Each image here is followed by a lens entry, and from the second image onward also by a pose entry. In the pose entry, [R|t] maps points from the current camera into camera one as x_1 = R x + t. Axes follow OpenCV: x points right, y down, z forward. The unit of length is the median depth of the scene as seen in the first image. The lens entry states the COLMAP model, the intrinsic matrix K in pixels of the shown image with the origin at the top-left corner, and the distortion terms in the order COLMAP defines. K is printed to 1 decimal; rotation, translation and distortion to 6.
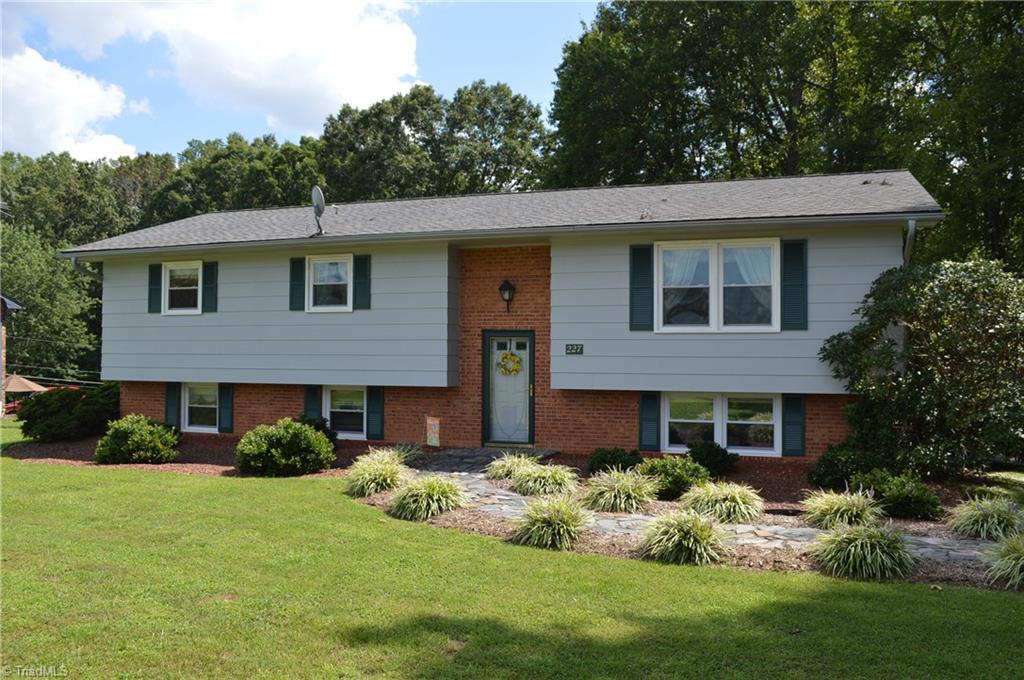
lens RADIAL K [[851.3, 0, 512.0], [0, 851.3, 340.0], [0, 0, 1]] dist [-0.070712, 0.000627]
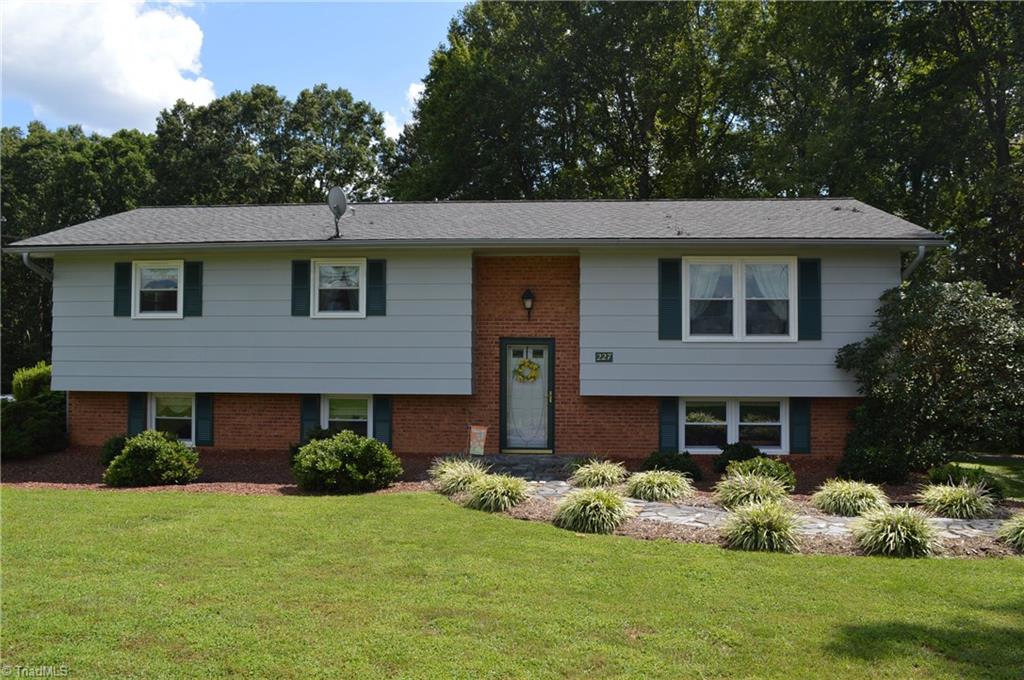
lens RADIAL K [[819.6, 0, 518.0], [0, 819.6, 338.3], [0, 0, 1]] dist [-0.081701, 0.012403]
pose [[0.966915, 0.004451, 0.255062, -0.262091], [-0.003274, 0.999982, -0.005039, -0.006159], [-0.255080, 0.004038, 0.966912, 0.056392]]
